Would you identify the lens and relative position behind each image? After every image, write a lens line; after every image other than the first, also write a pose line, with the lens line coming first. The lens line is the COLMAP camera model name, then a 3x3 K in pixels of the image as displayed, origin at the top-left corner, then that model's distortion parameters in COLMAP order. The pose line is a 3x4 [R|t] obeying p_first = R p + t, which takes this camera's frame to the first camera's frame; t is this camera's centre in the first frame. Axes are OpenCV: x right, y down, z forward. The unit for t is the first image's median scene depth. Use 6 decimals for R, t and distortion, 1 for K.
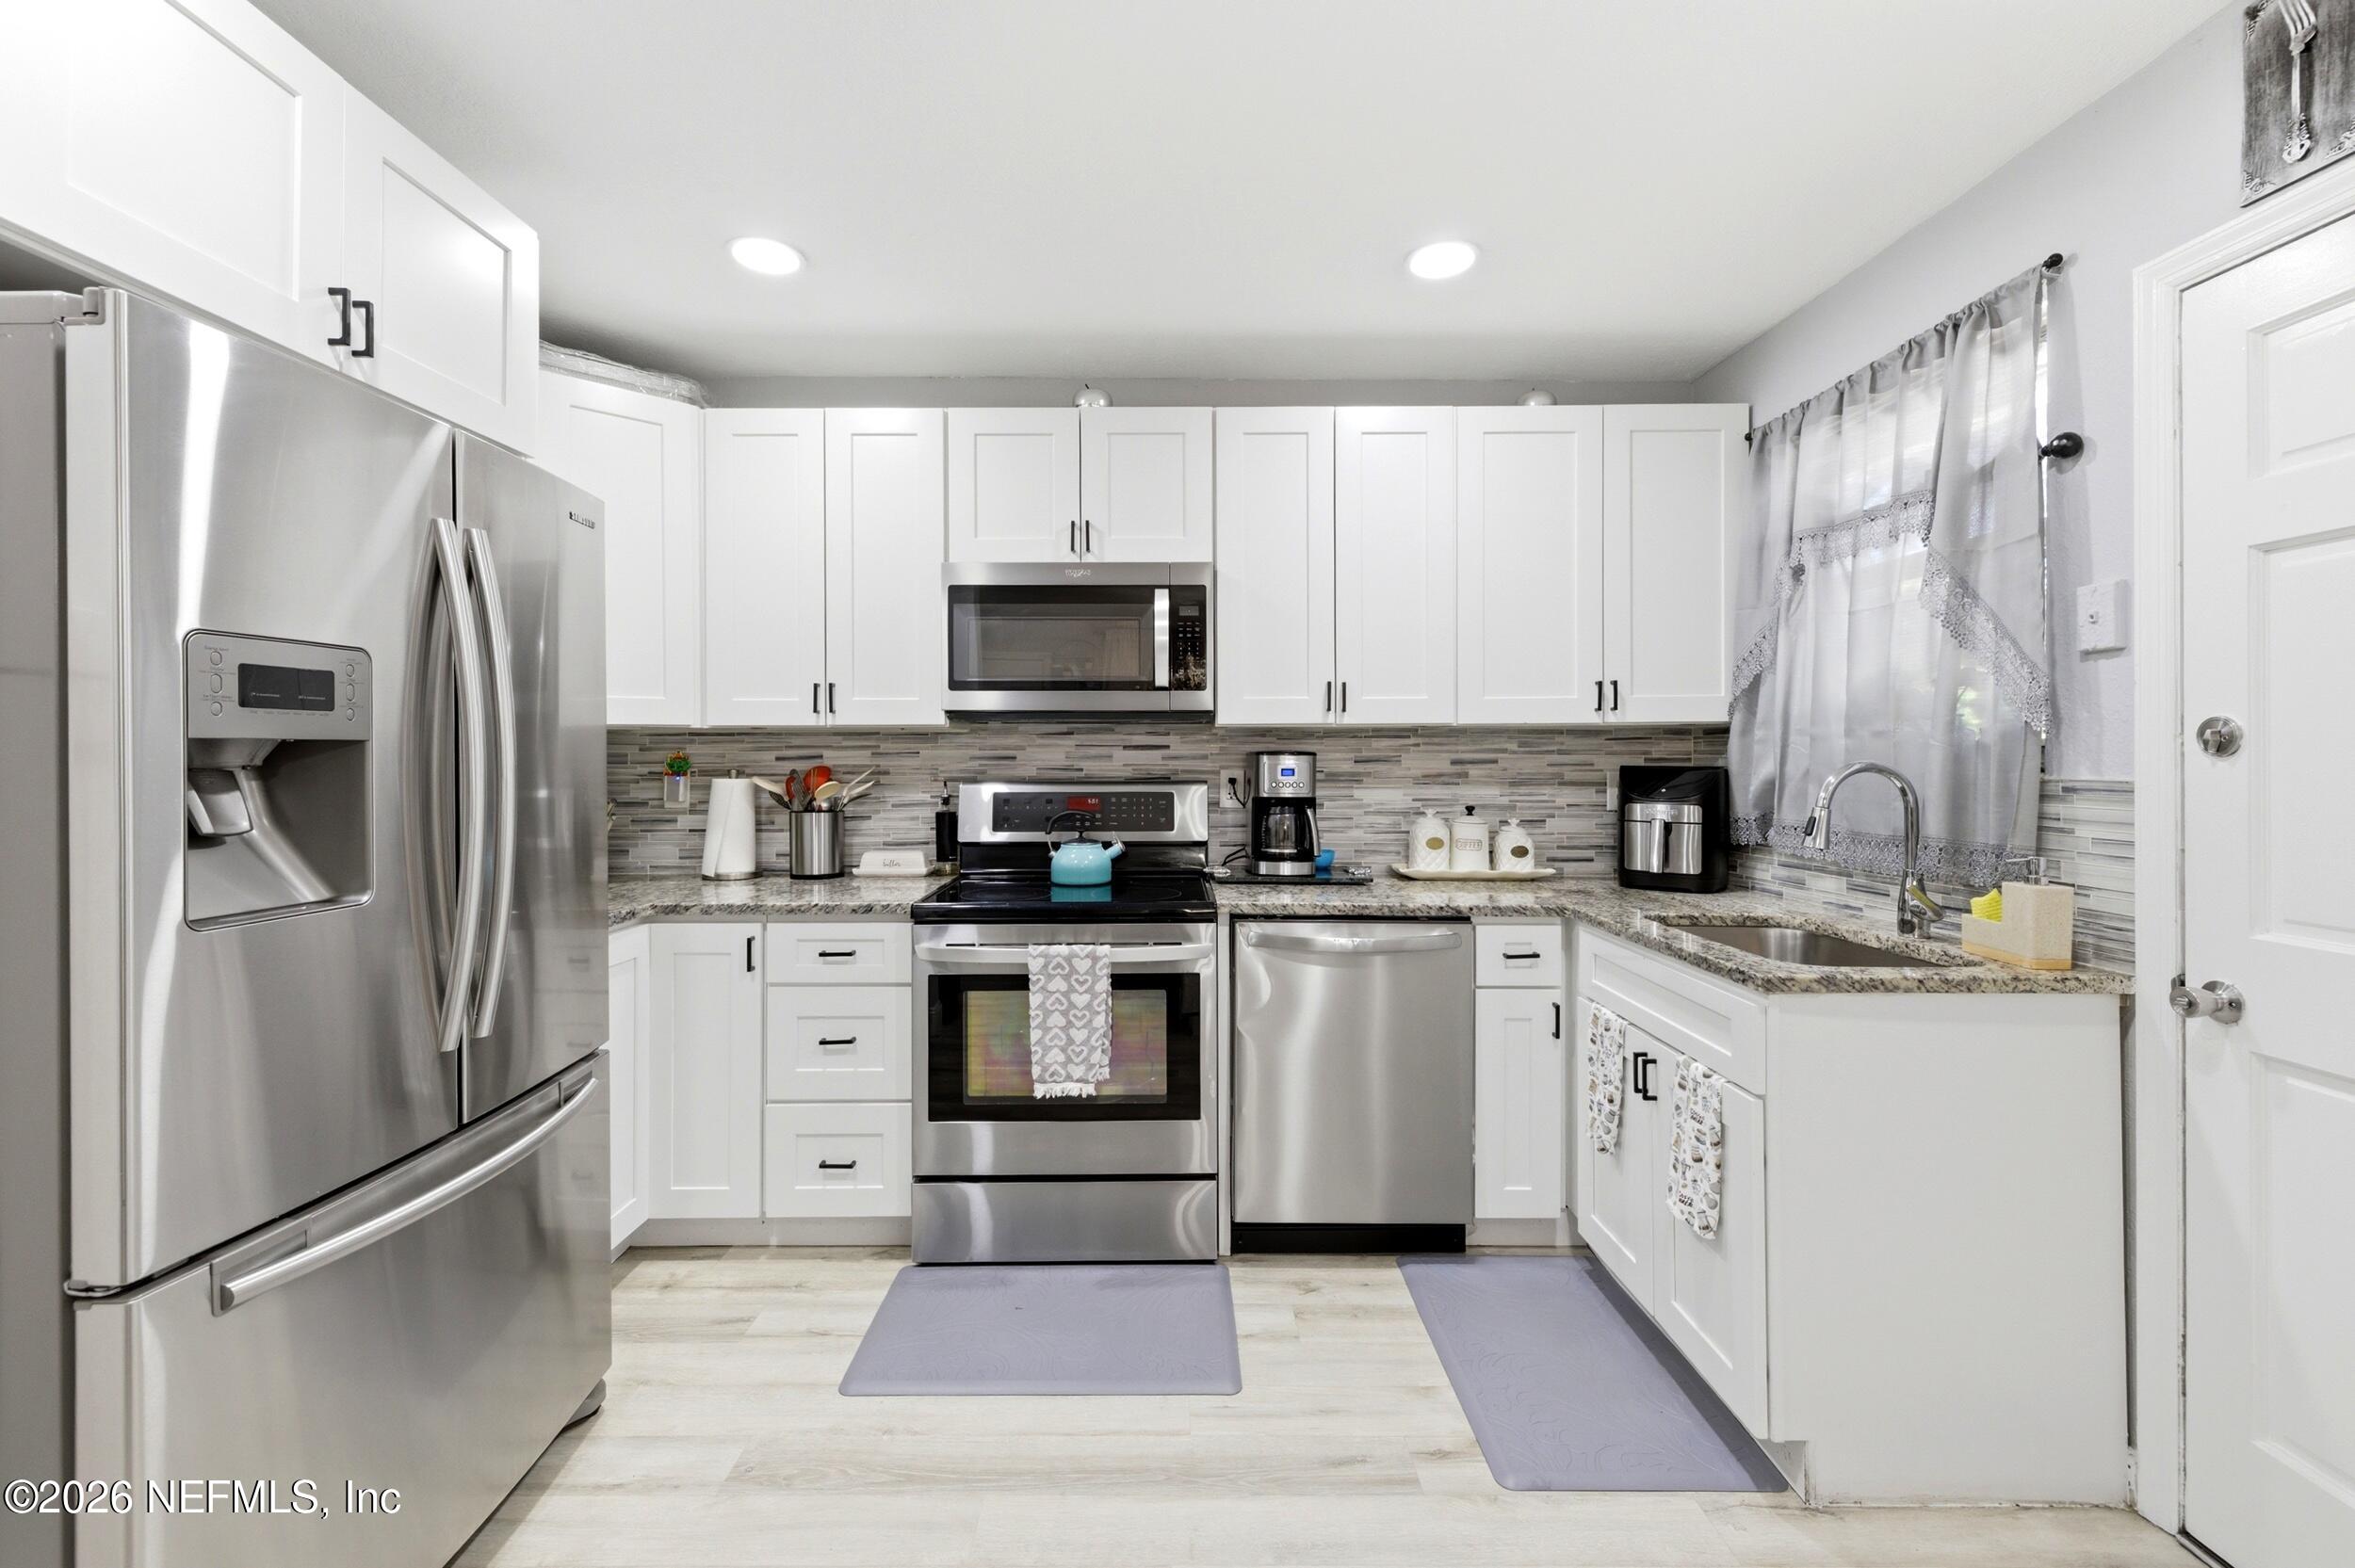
lens RADIAL K [[996.5, 0, 1177.3], [0, 996.5, 759.9], [0, 0, 1]] dist [0.011896, -0.003212]
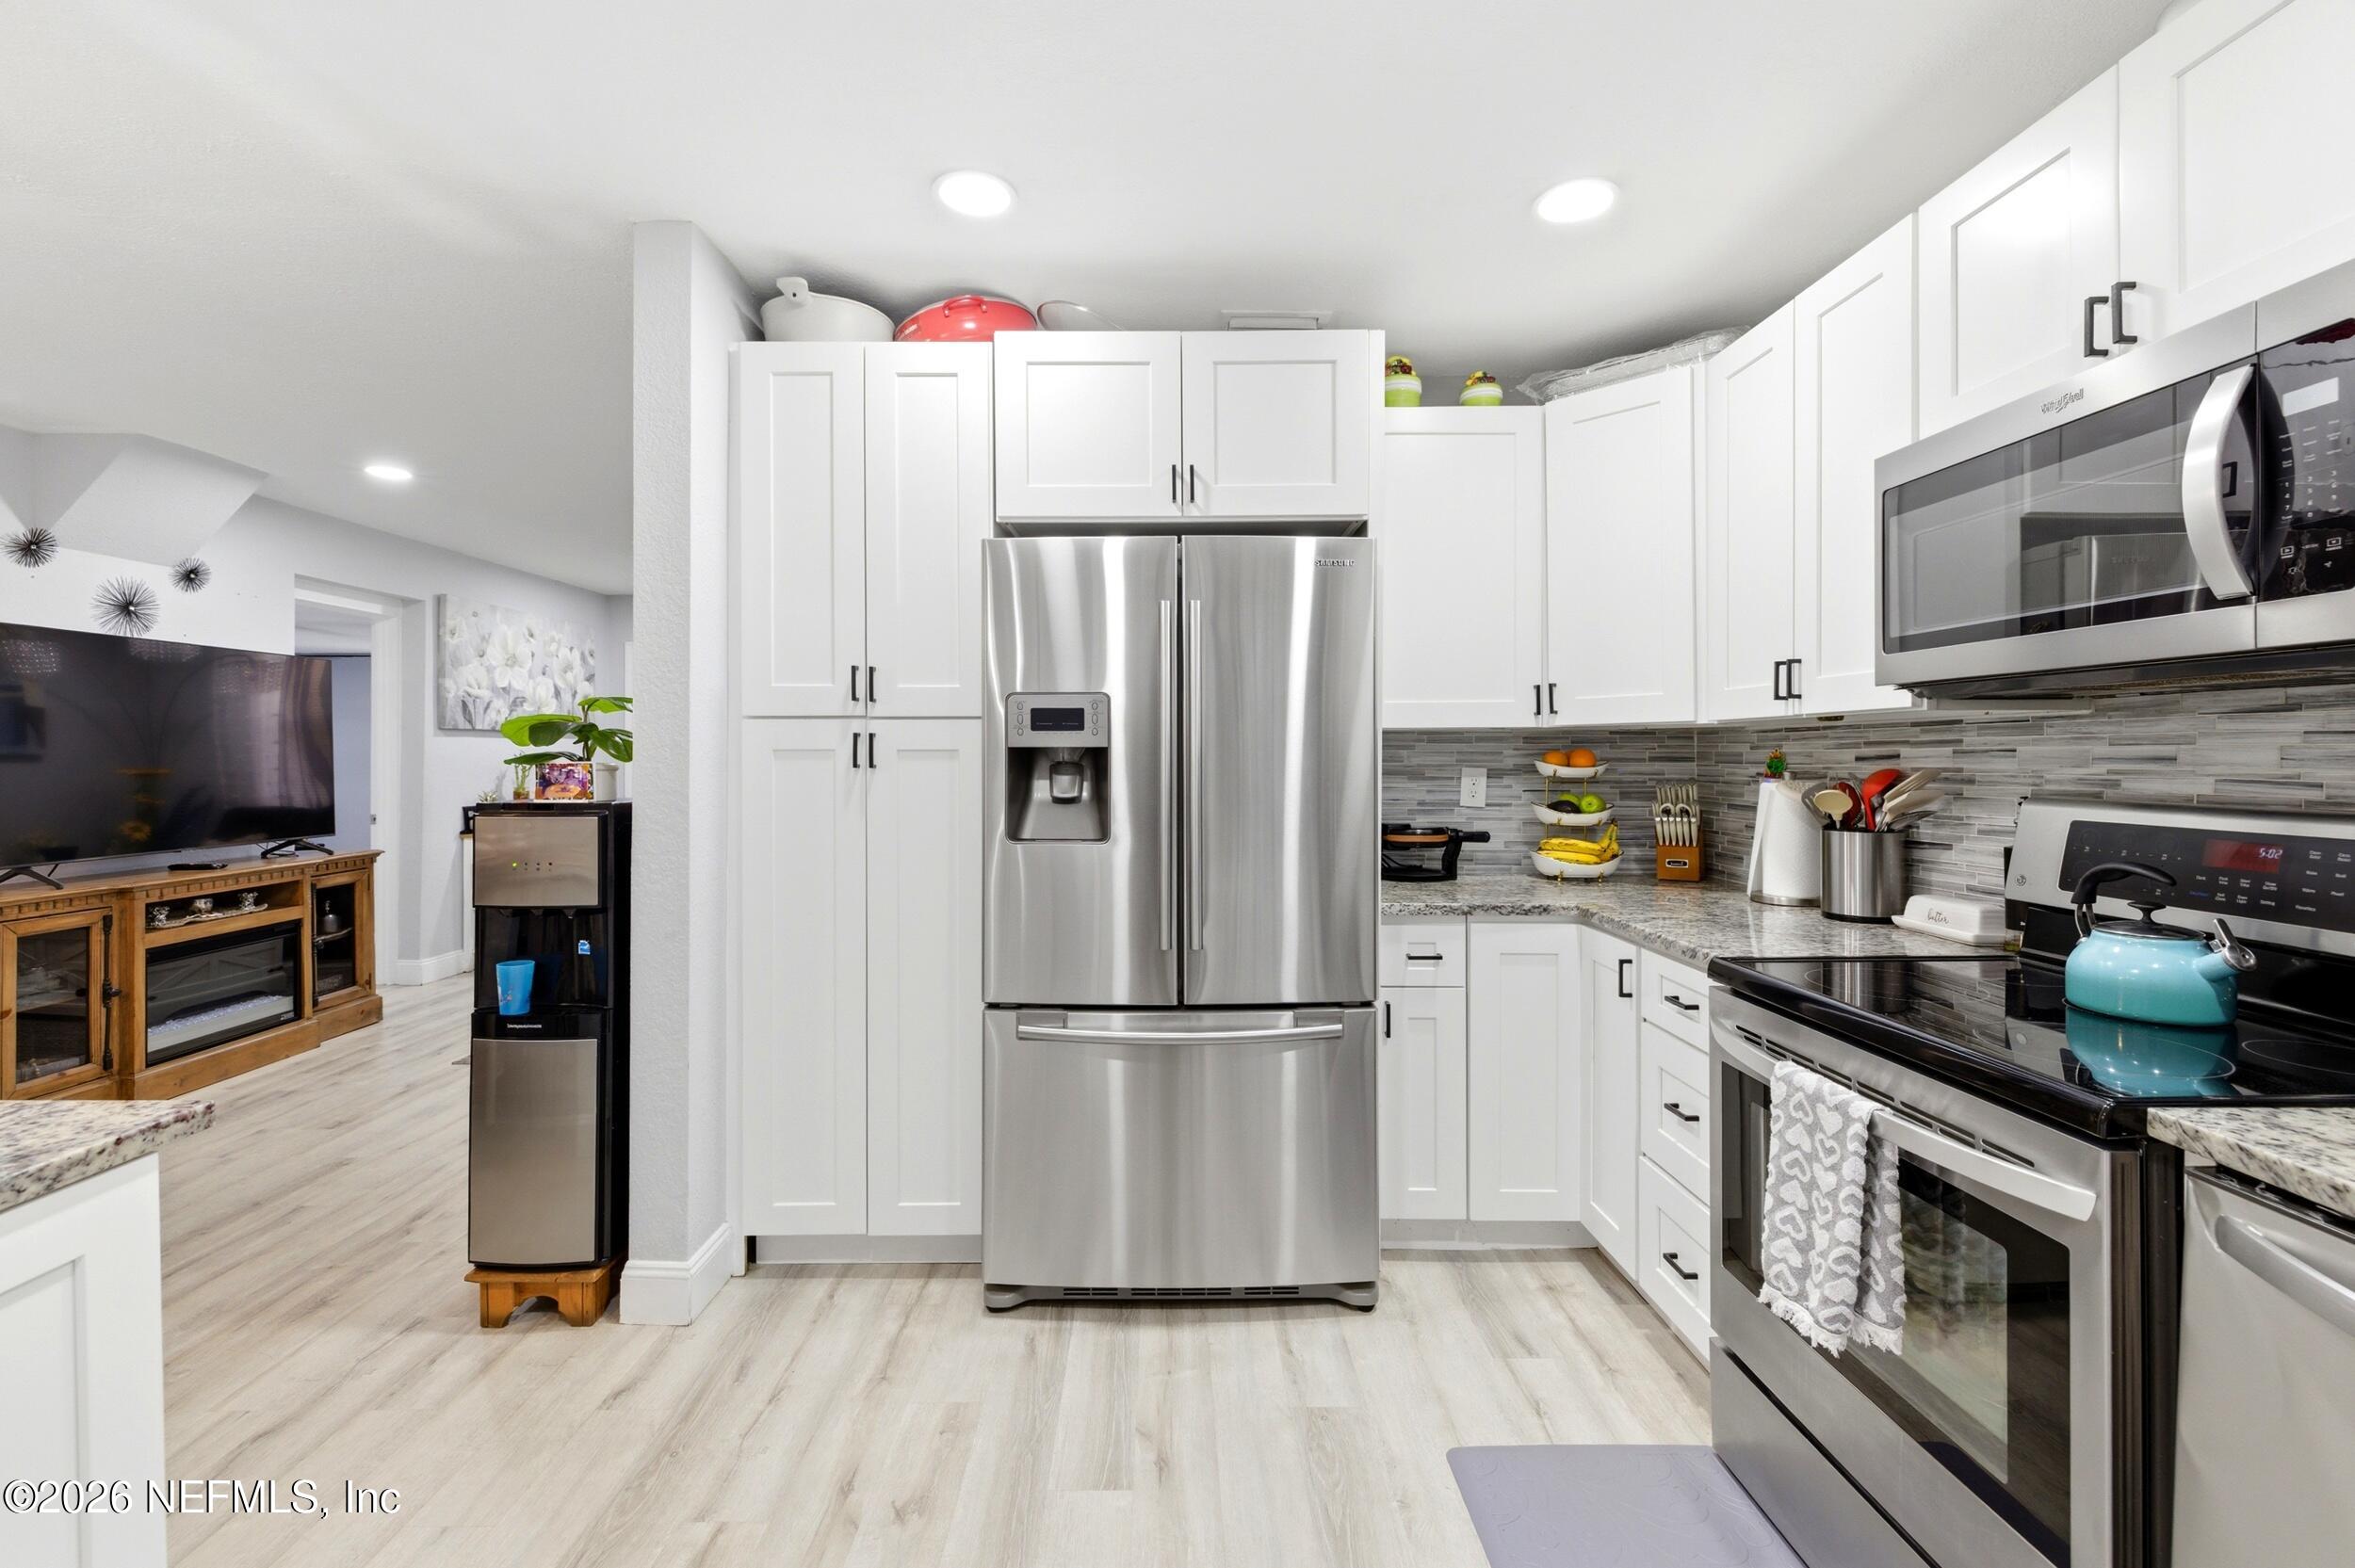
lens RADIAL K [[996.5, 0, 1168.2], [0, 996.5, 759.9], [0, 0, 1]] dist [0.011896, -0.003212]
pose [[0.002152, 0.006360, -0.999977, 0.459222], [-0.003295, 0.999974, 0.006353, -0.004228], [0.999992, 0.003282, 0.002173, 0.588617]]
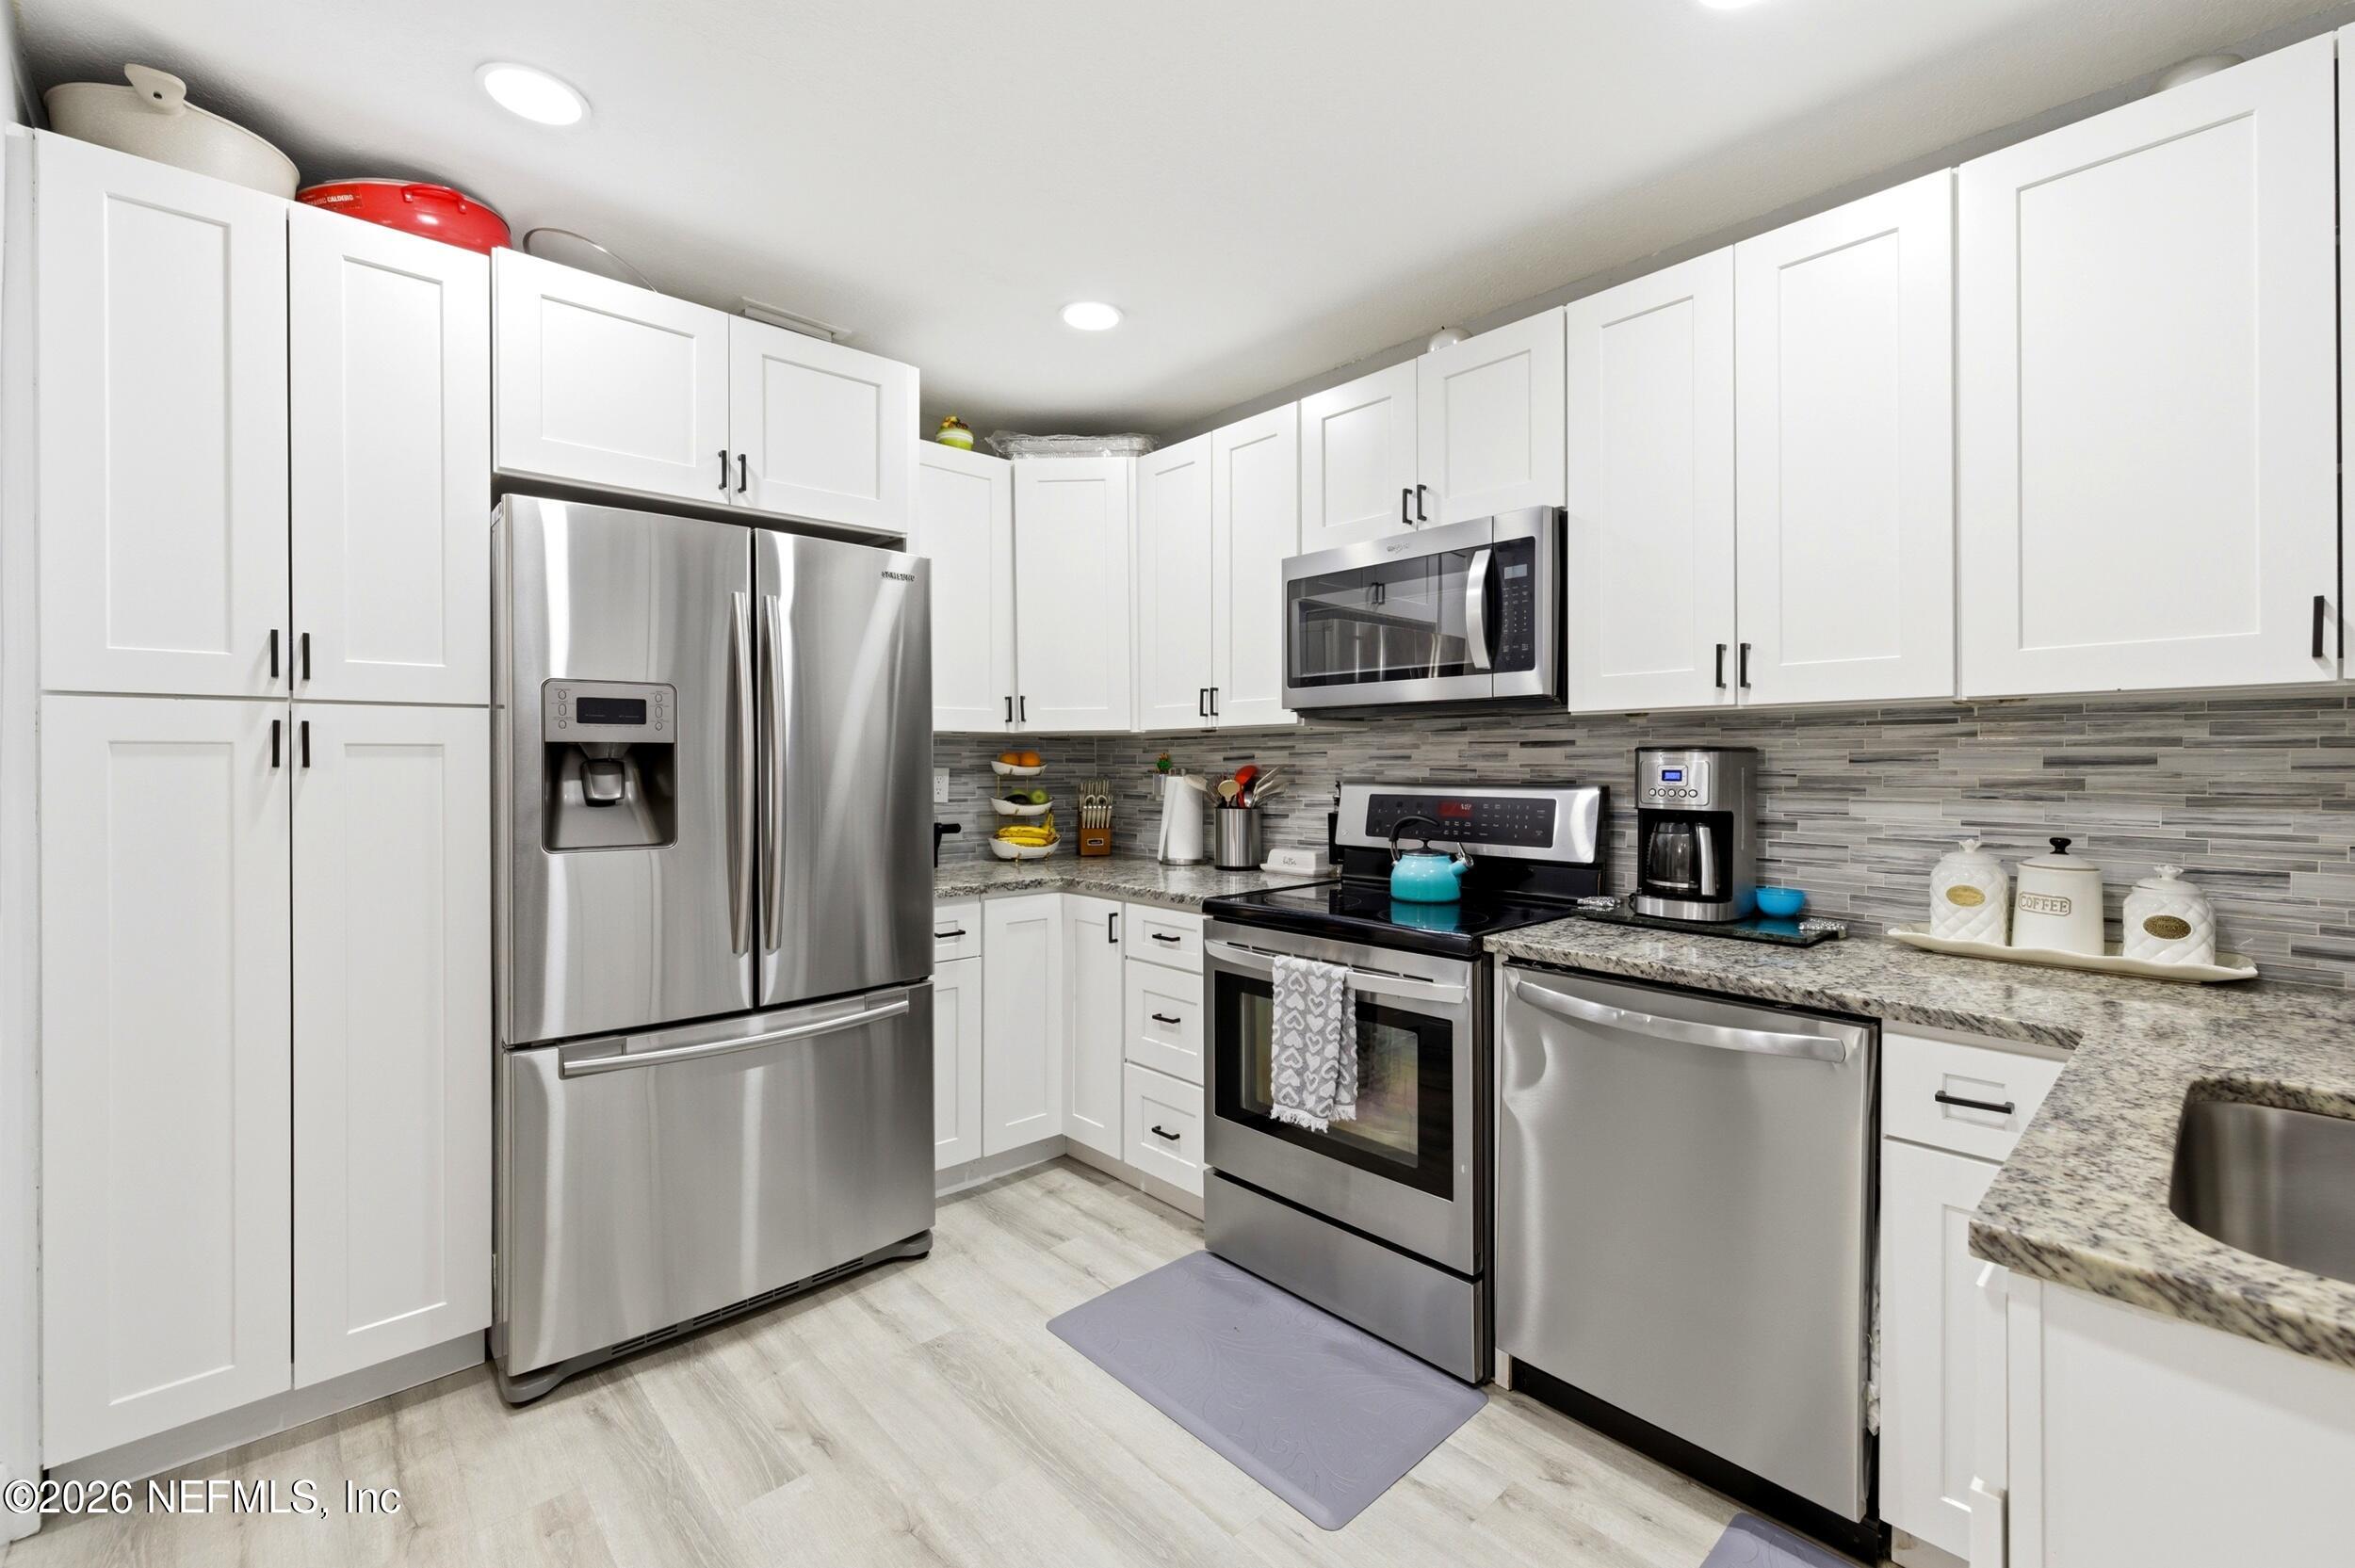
lens RADIAL K [[996.5, 0, 1172.6], [0, 996.5, 767.5], [0, 0, 1]] dist [0.011896, -0.003212]
pose [[0.671566, 0.004569, -0.740931, 0.461784], [-0.003069, 0.999990, 0.003385, 0.006300], [0.740938, 0.000000, 0.671573, 0.283790]]
